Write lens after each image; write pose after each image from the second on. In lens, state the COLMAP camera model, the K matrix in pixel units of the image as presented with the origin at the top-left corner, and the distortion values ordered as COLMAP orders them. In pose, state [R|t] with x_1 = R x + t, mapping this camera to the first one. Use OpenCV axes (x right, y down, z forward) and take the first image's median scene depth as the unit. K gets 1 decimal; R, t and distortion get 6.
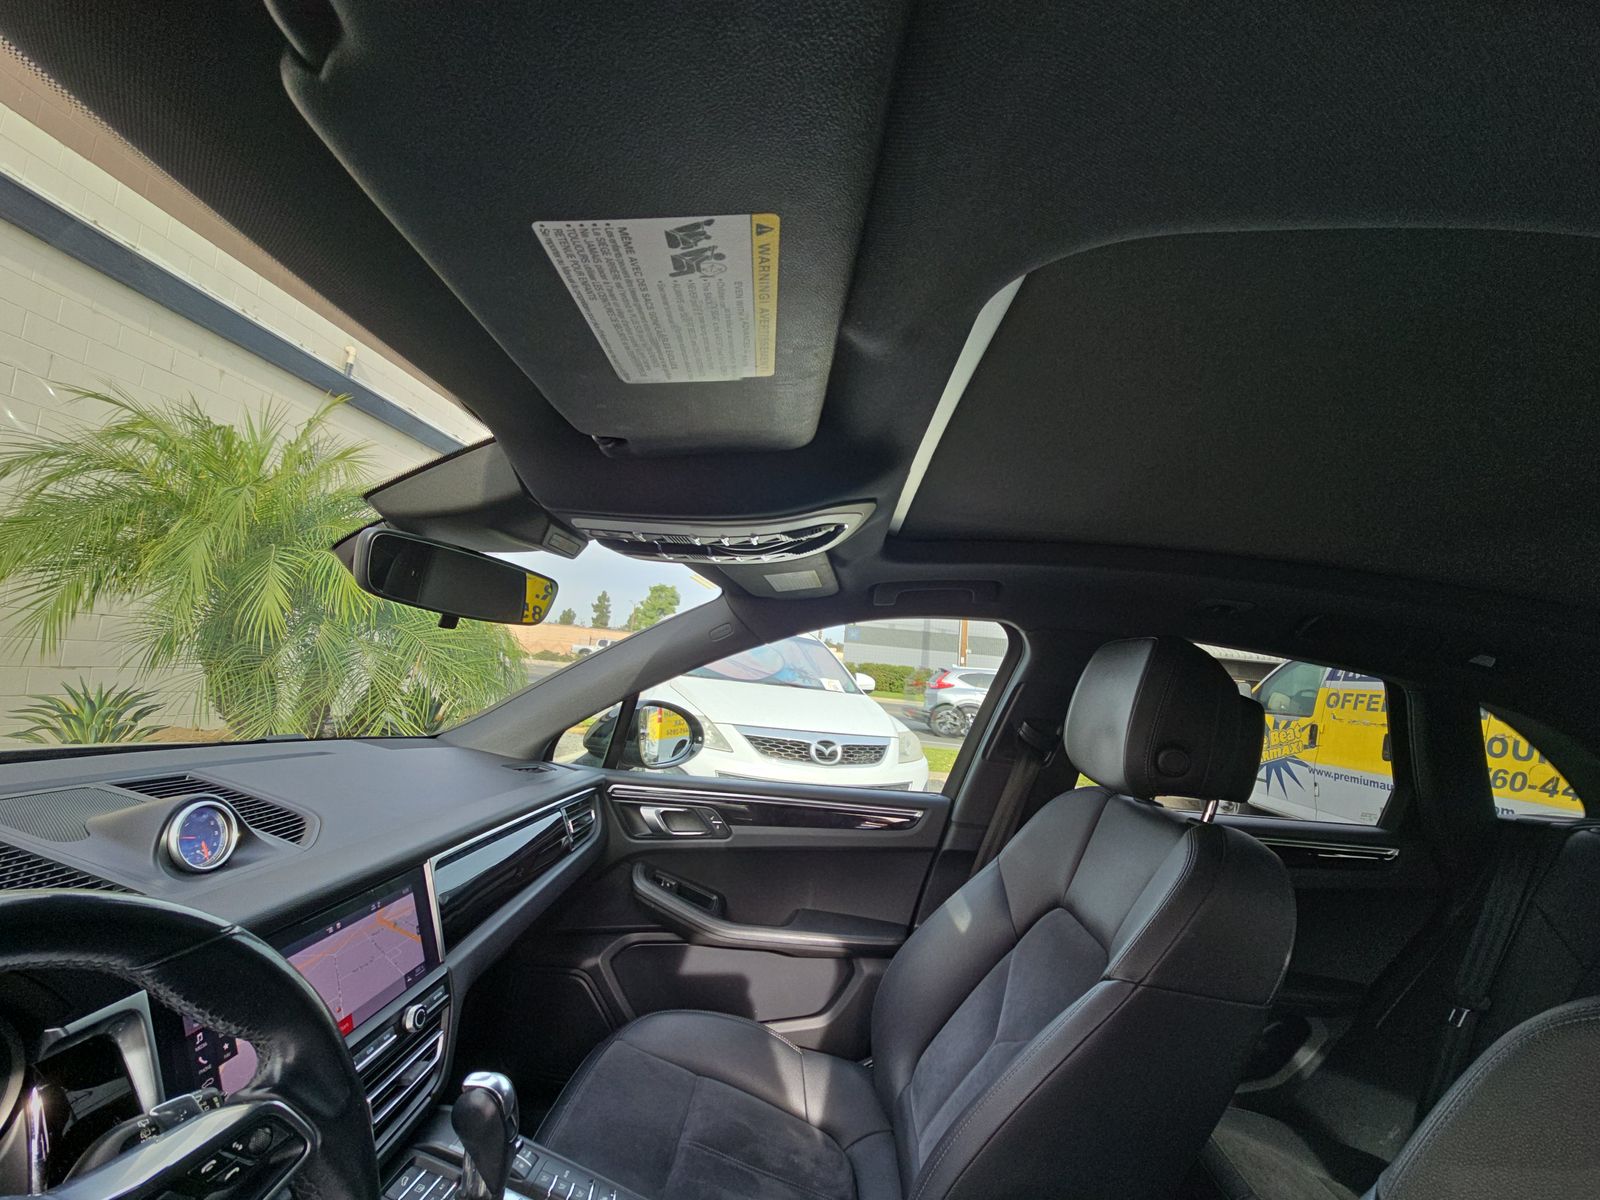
lens RADIAL K [[654.0, 0, 811.9], [0, 654.0, 609.8], [0, 0, 1]] dist [-0.001319, -0.000741]
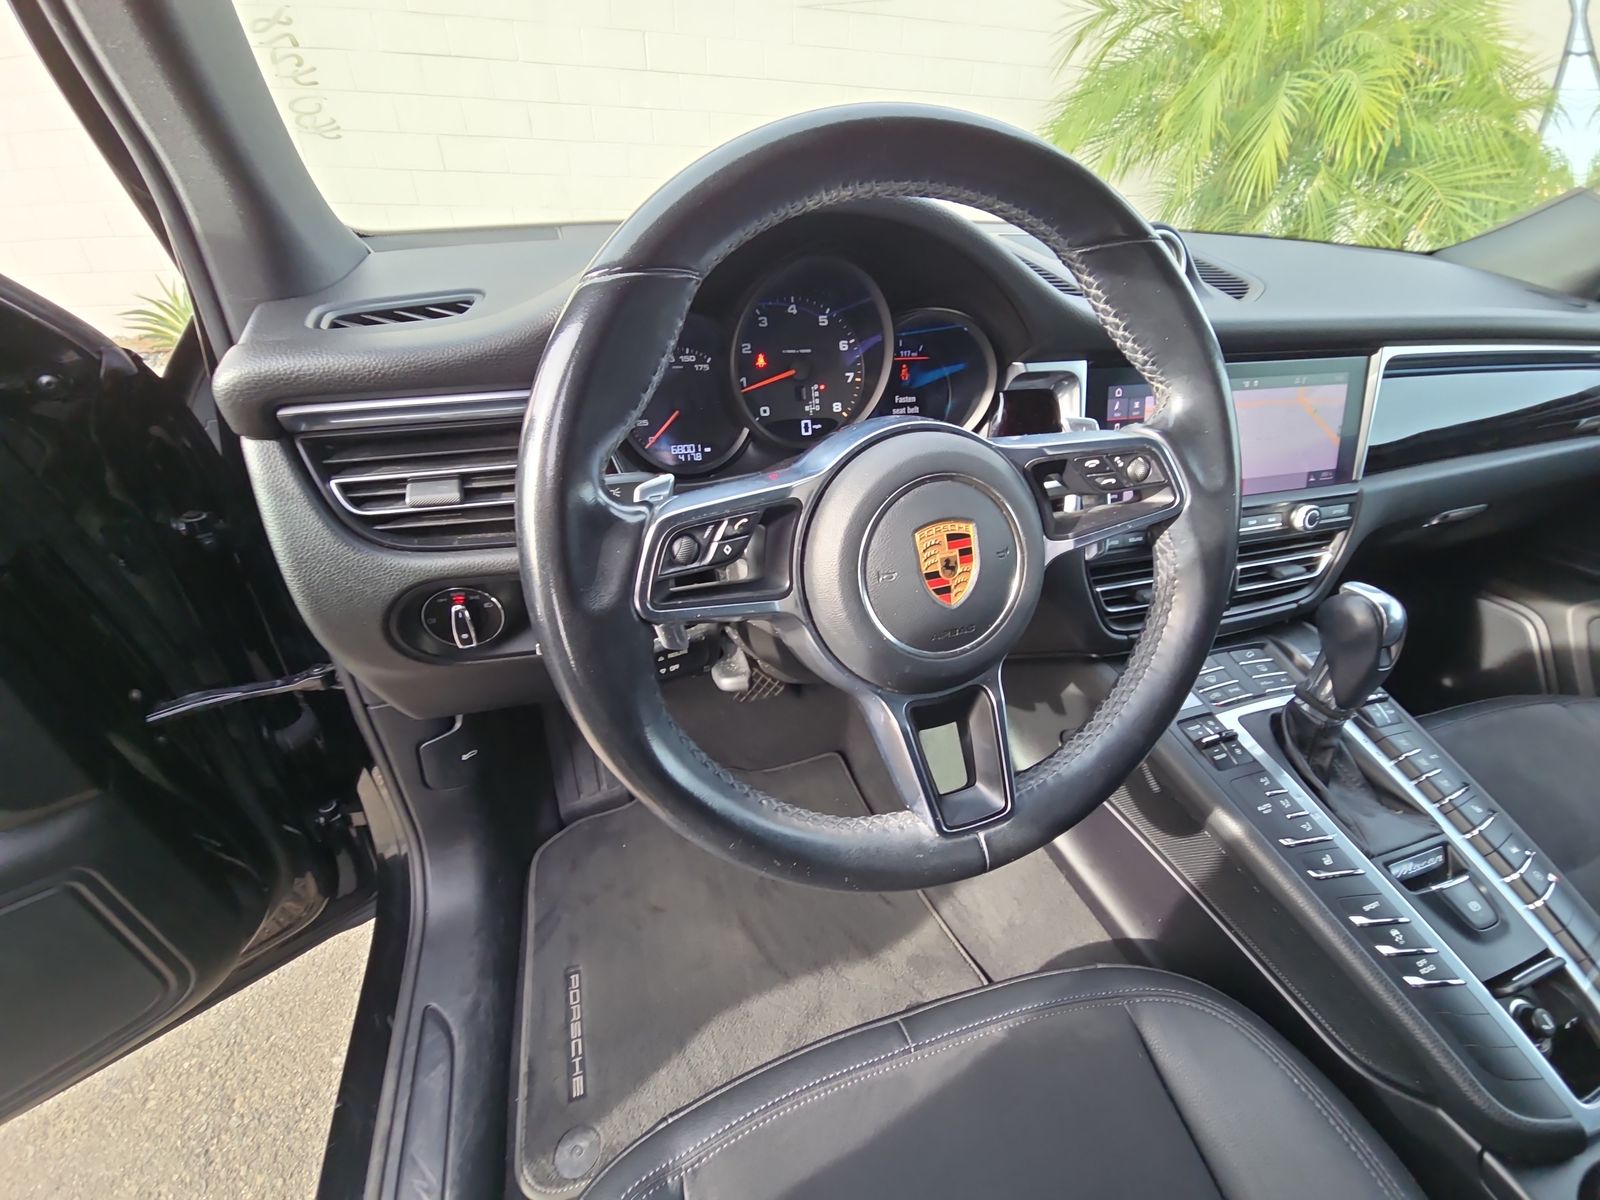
lens RADIAL K [[653.0, 0, 811.9], [0, 653.0, 613.8], [0, 0, 1]] dist [0.017345, -0.010291]
pose [[0.343837, 0.443391, -0.827757, -0.023695], [0.082276, 0.863887, 0.496920, 0.127418], [0.935418, -0.238964, 0.260556, 0.059677]]
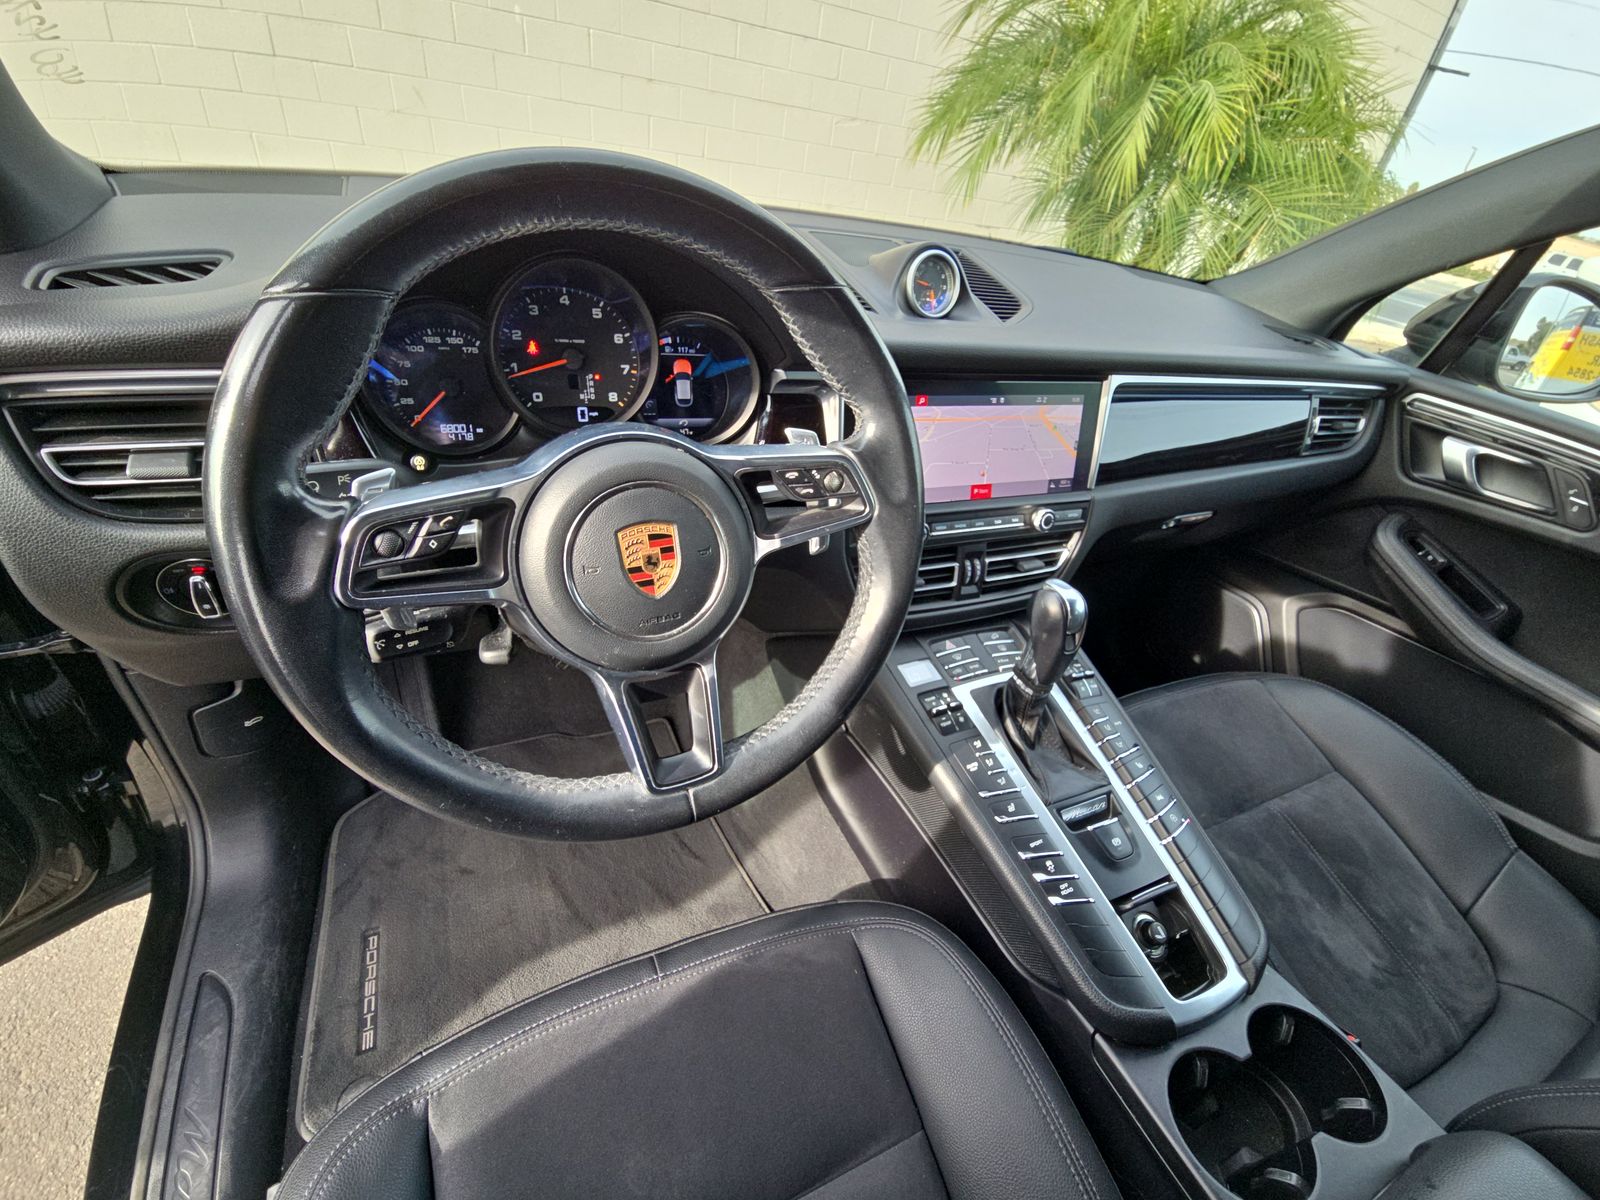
lens RADIAL K [[660.9, 0, 798.1], [0, 660.9, 614.2], [0, 0, 1]] dist [0.015374, -0.009288]
pose [[0.447754, 0.497746, -0.742809, 0.034775], [-0.019965, 0.836095, 0.548221, 0.099018], [0.893934, -0.230638, 0.384302, 0.117405]]
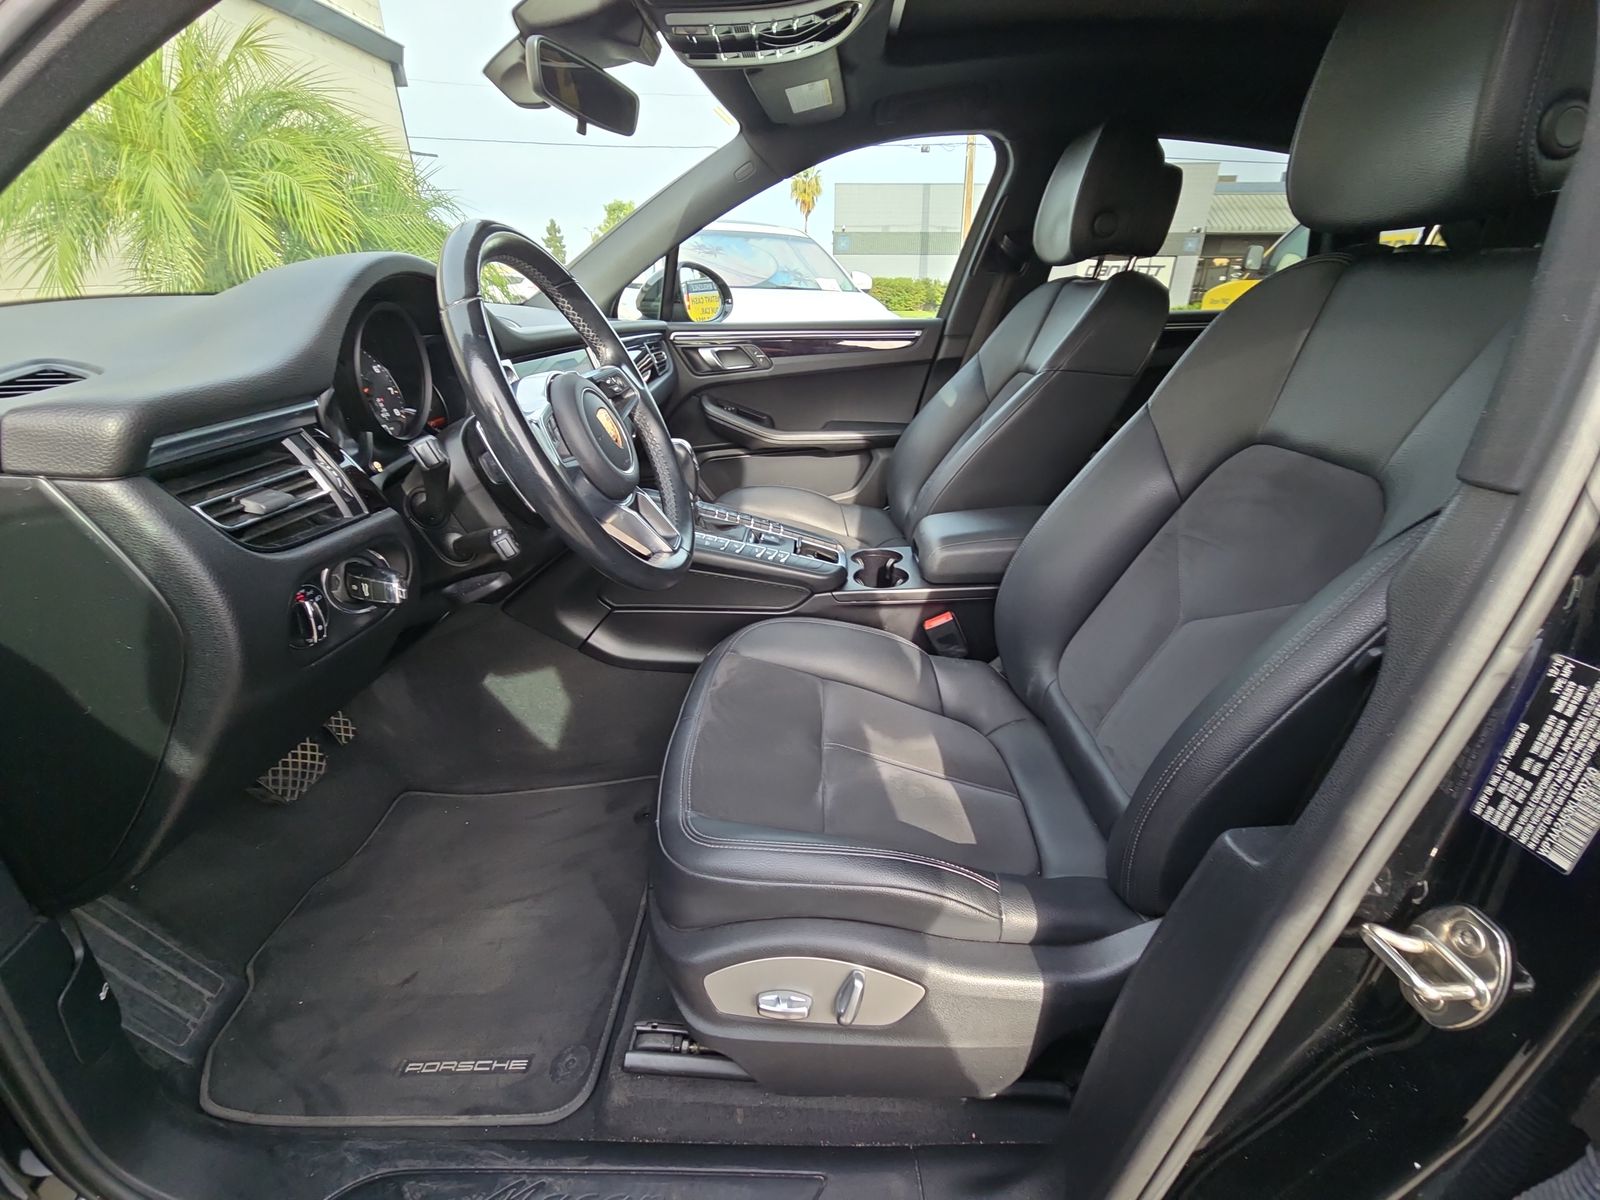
lens RADIAL K [[654.0, 0, 811.9], [0, 654.0, 609.8], [0, 0, 1]] dist [-0.001319, -0.000741]
pose [[0.995329, -0.093325, -0.024697, -0.061223], [0.092844, 0.855303, 0.509742, 0.113043], [-0.026448, -0.509654, 0.859973, -0.362038]]
